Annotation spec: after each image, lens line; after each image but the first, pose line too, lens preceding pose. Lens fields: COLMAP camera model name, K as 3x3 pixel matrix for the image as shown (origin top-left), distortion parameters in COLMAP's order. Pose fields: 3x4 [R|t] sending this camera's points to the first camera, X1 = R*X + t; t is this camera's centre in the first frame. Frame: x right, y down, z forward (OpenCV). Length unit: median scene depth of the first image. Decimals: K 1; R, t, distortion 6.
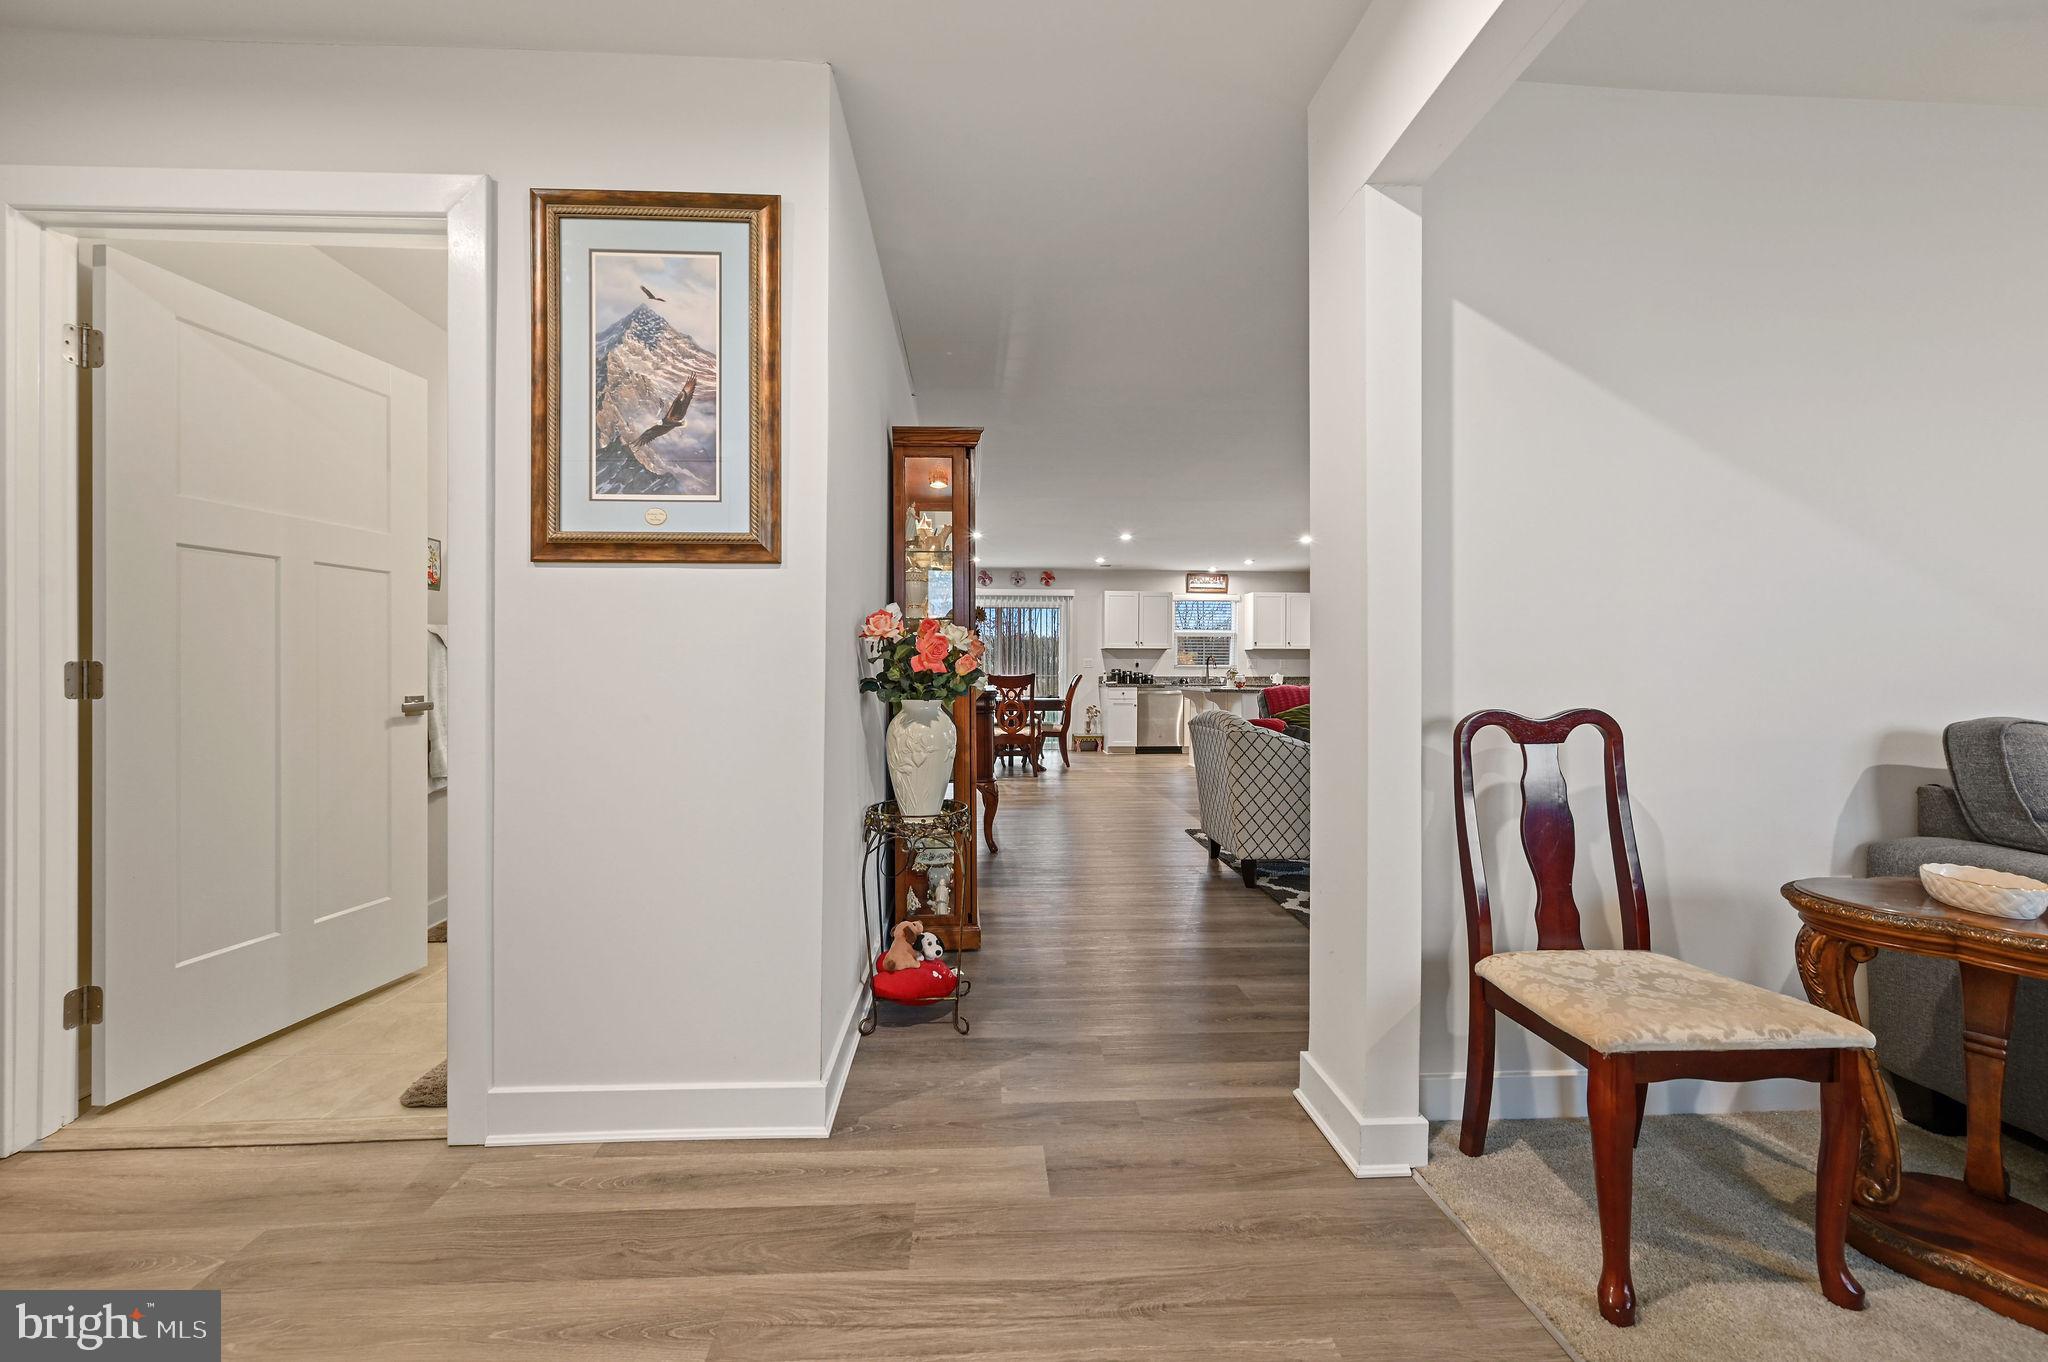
lens RADIAL K [[803.5, 0, 1014.7], [0, 803.5, 676.2], [0, 0, 1]] dist [-0.003590, -0.000530]
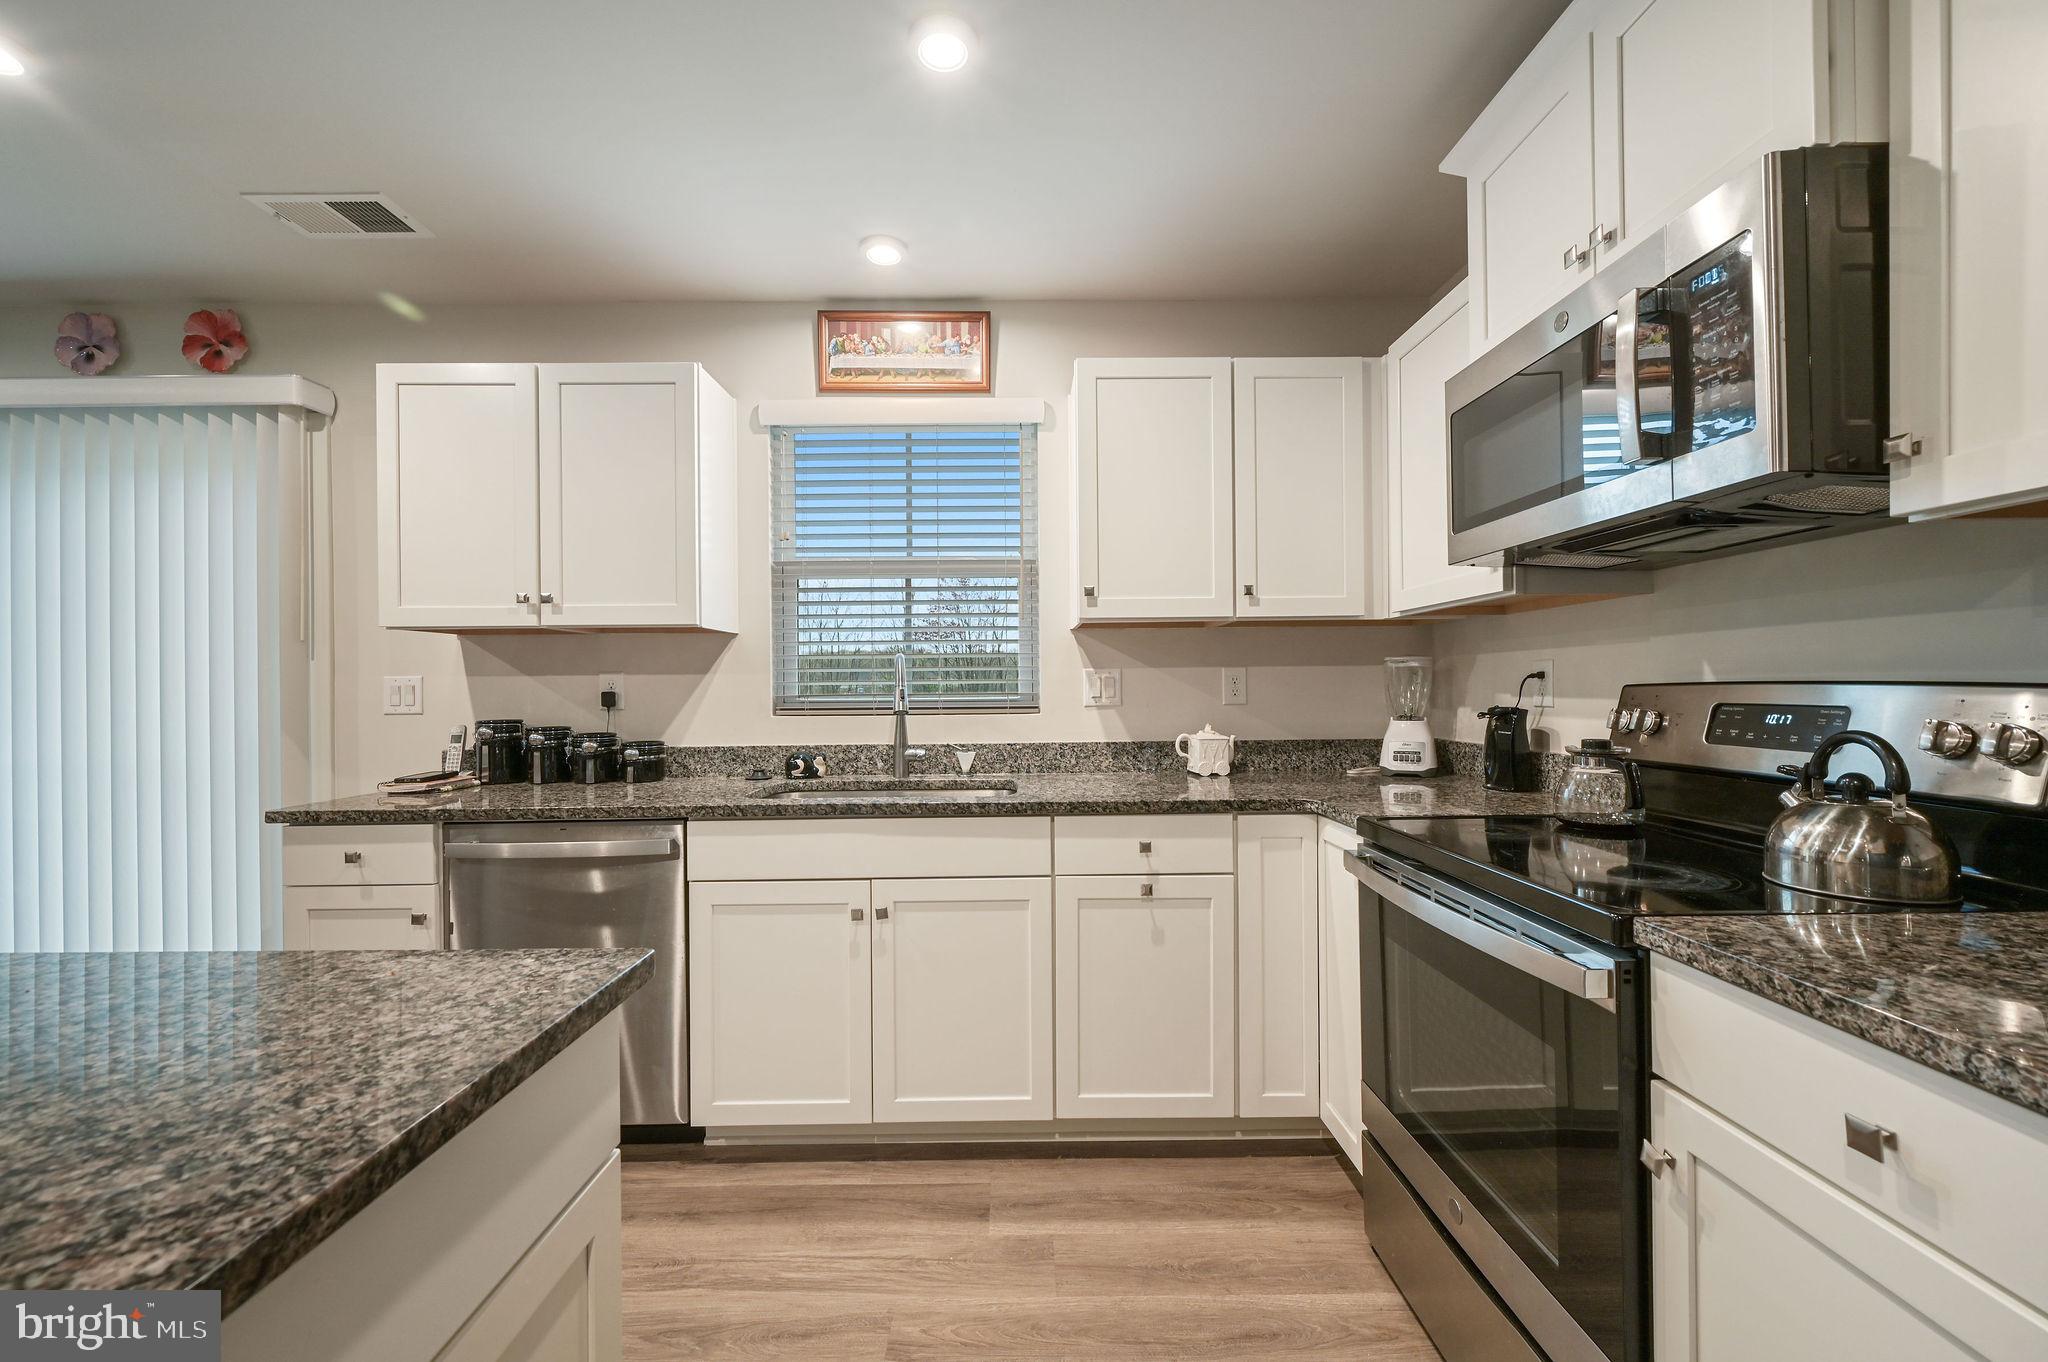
lens RADIAL K [[803.5, 0, 1023.7], [0, 803.5, 686.9], [0, 0, 1]] dist [-0.003590, -0.000530]
pose [[0.999522, -0.015584, -0.026689, 0.267994], [0.015529, 0.999877, -0.002292, -0.014798], [0.026722, 0.001877, 0.999641, 0.733585]]
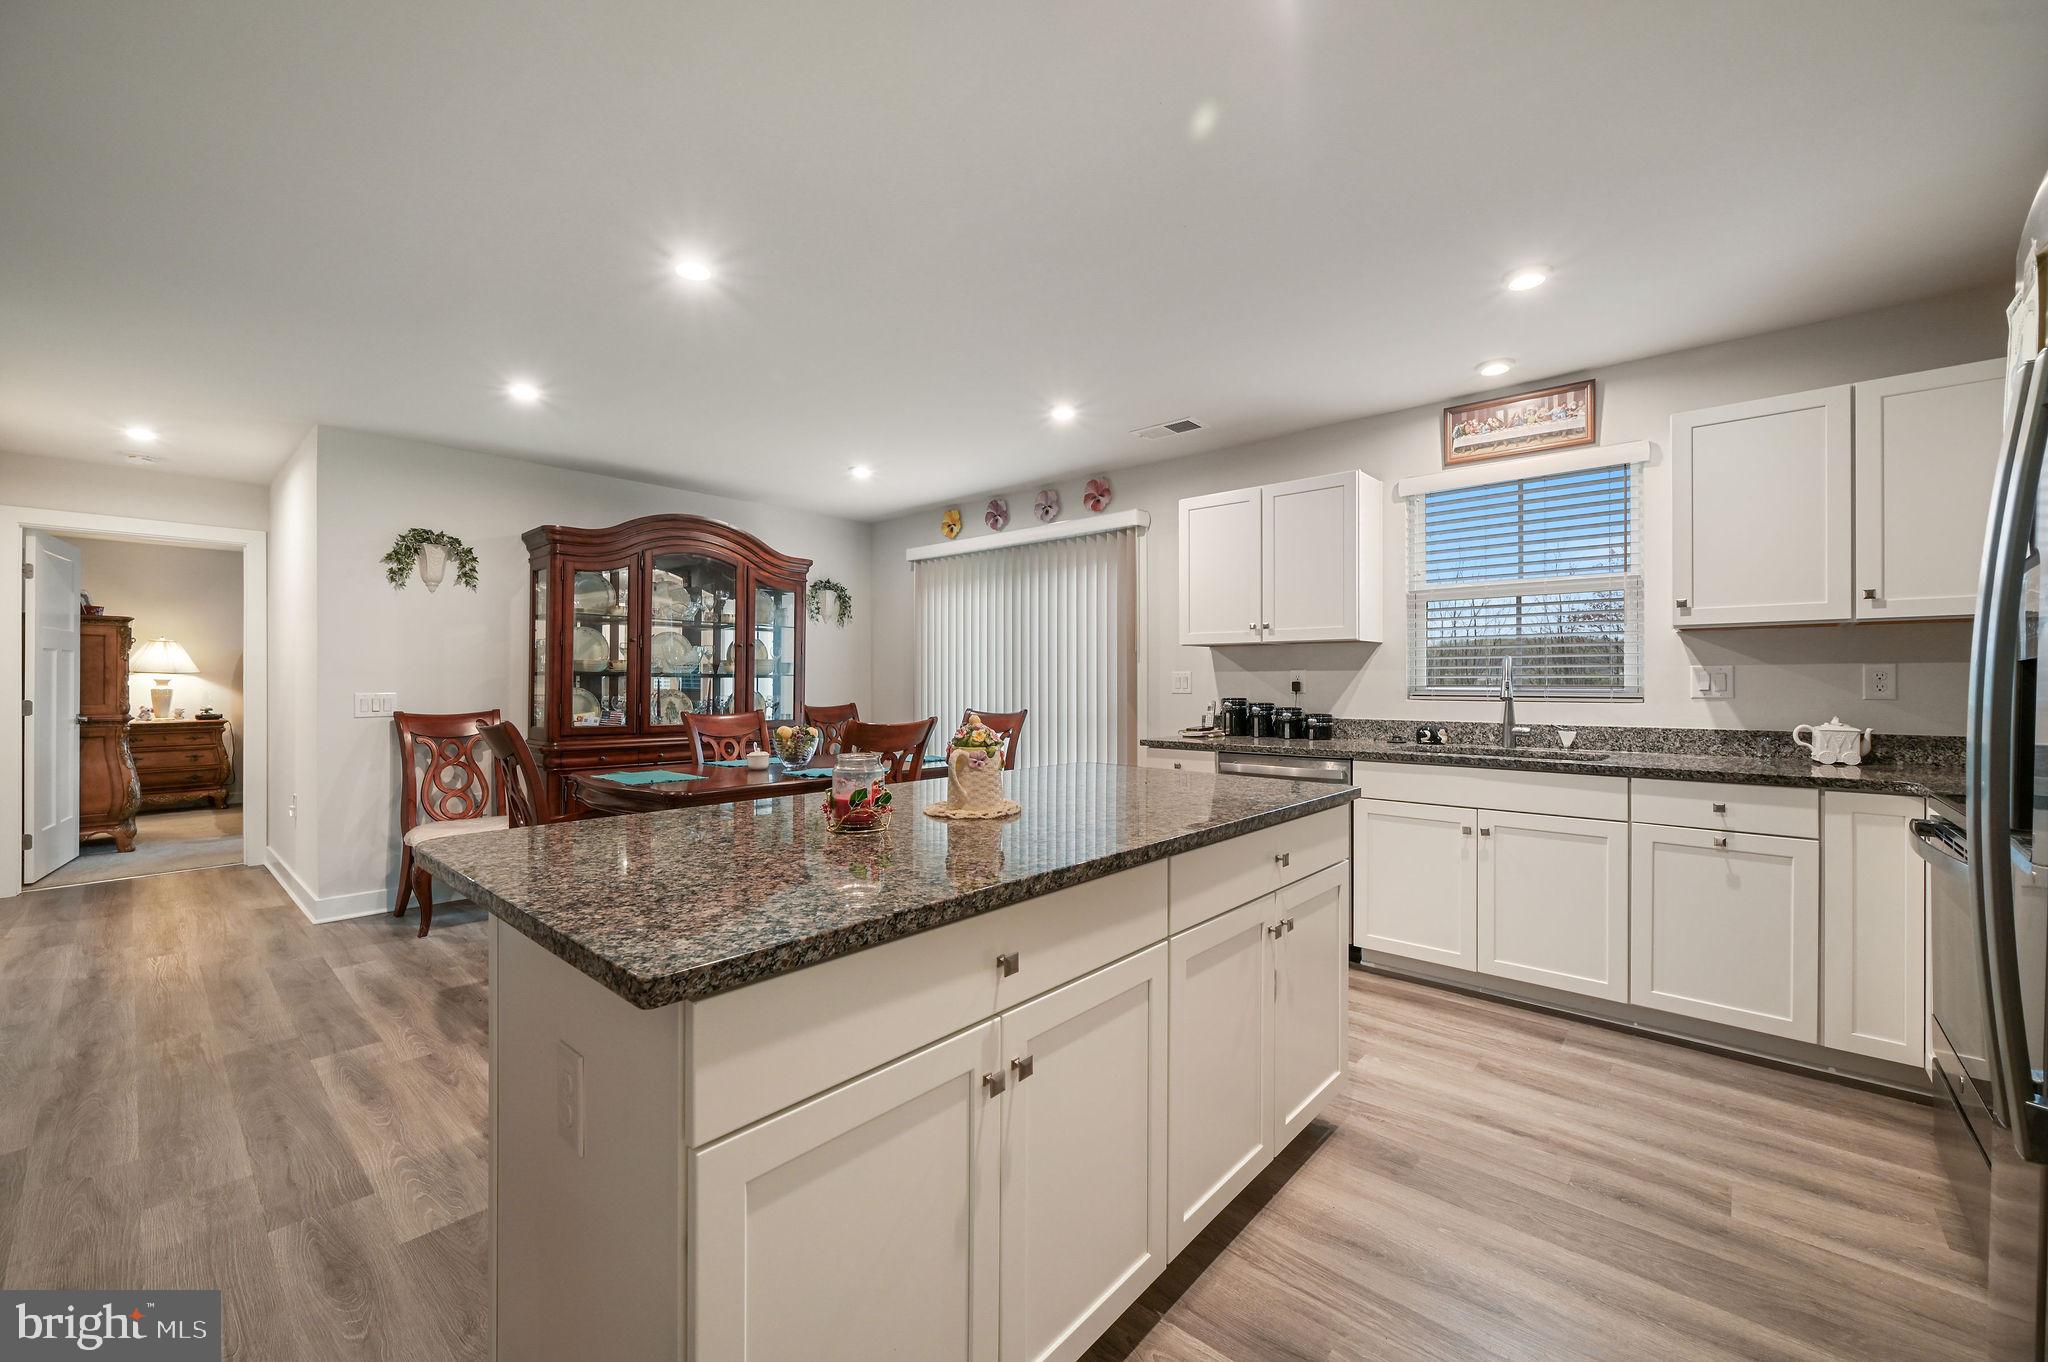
lens RADIAL K [[803.5, 0, 1022.7], [0, 803.5, 680.7], [0, 0, 1]] dist [-0.003590, -0.000530]
pose [[0.718845, -0.007230, -0.695132, 0.304708], [0.003708, 0.999972, -0.006567, -0.014352], [0.695160, 0.002143, 0.718852, 0.617332]]
